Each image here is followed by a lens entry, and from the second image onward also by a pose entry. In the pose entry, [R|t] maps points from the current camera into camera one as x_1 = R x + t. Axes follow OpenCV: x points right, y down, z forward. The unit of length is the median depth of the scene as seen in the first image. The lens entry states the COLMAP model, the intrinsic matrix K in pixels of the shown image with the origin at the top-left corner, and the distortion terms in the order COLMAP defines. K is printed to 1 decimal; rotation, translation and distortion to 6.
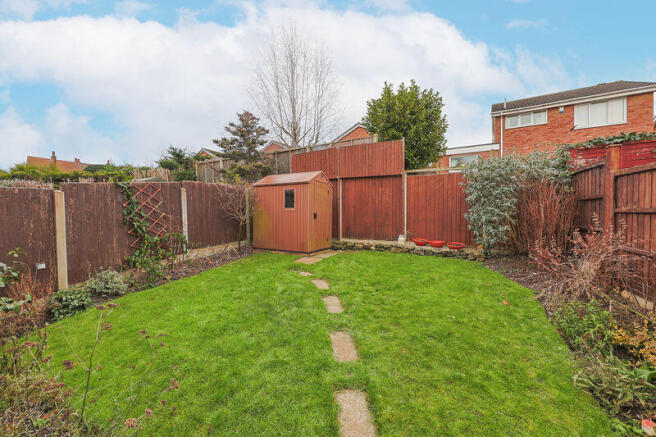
lens RADIAL K [[250.3, 0, 328.6], [0, 250.3, 207.6], [0, 0, 1]] dist [0.002243, -0.000860]
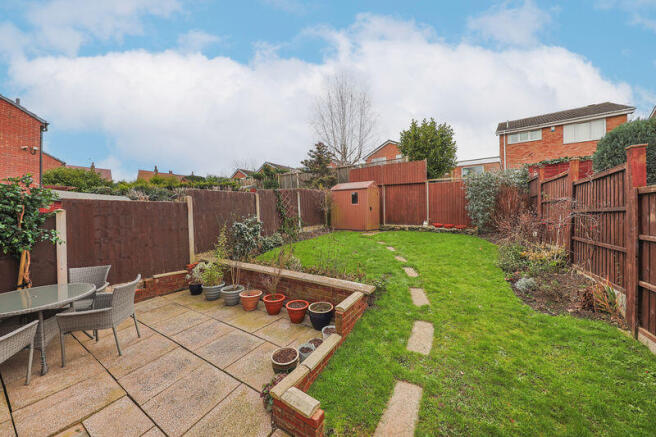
lens RADIAL K [[208.8, 0, 342.8], [0, 208.8, 202.9], [0, 0, 1]] dist [-0.000853, -0.001694]
pose [[0.996050, -0.003587, -0.088727, -0.094905], [0.001300, 0.999666, -0.025817, 0.025751], [0.088790, 0.025599, 0.995721, -0.307921]]
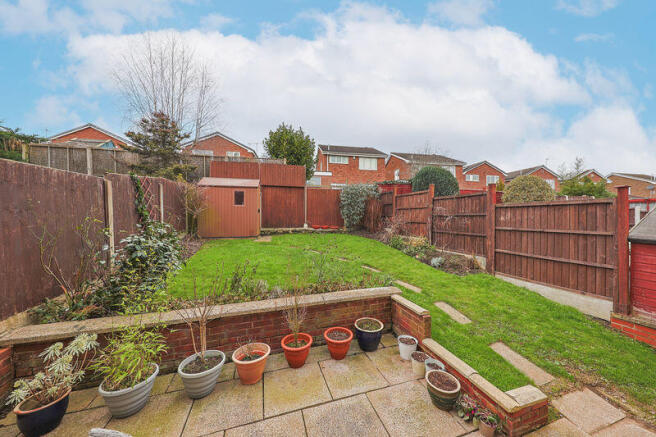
lens RADIAL K [[208.8, 0, 333.0], [0, 208.8, 207.9], [0, 0, 1]] dist [-0.000853, -0.001694]
pose [[0.757540, 0.024149, 0.652342, -0.422197], [-0.015096, 0.999696, -0.019477, 0.026737], [-0.652614, 0.004907, 0.757674, -0.151203]]
